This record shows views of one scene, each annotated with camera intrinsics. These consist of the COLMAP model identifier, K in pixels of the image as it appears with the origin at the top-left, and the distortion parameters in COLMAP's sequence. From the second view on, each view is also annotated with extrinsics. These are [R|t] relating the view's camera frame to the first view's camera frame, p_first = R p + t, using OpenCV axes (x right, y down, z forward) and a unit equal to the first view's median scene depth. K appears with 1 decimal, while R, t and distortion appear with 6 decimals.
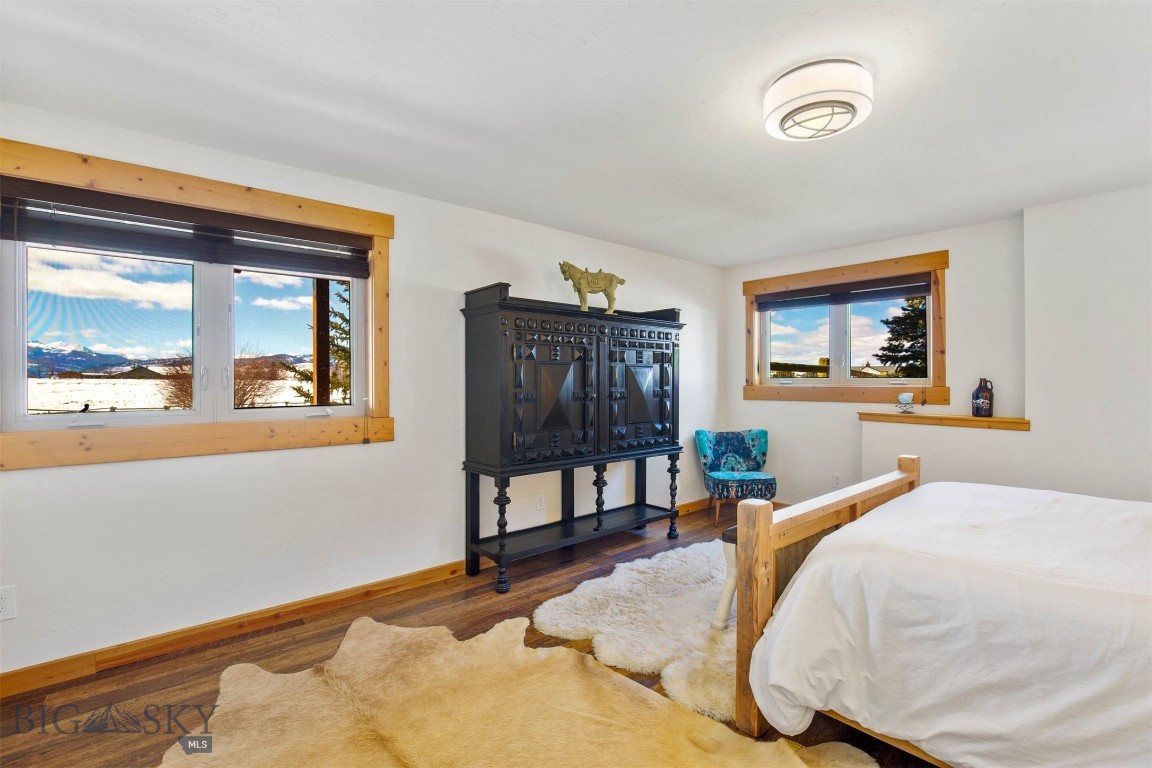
lens RADIAL K [[524.1, 0, 578.9], [0, 524.1, 384.7], [0, 0, 1]] dist [-0.028125, 0.000866]
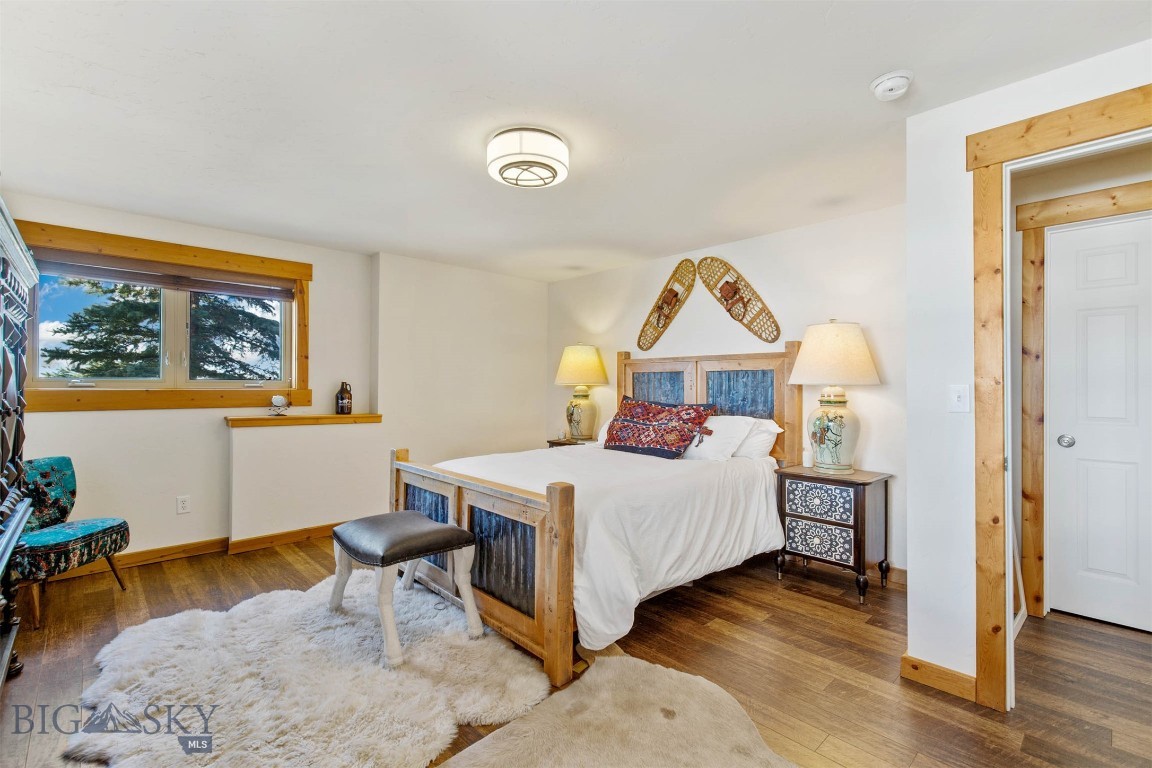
lens RADIAL K [[517.8, 0, 576.0], [0, 517.8, 384.0], [0, 0, 1]] dist [-0.000455, 0.000154]
pose [[-0.034993, 0.005041, 0.999375, -0.400027], [0.003263, 0.999983, -0.004930, 0.000156], [-0.999382, 0.003089, -0.035009, 0.474649]]
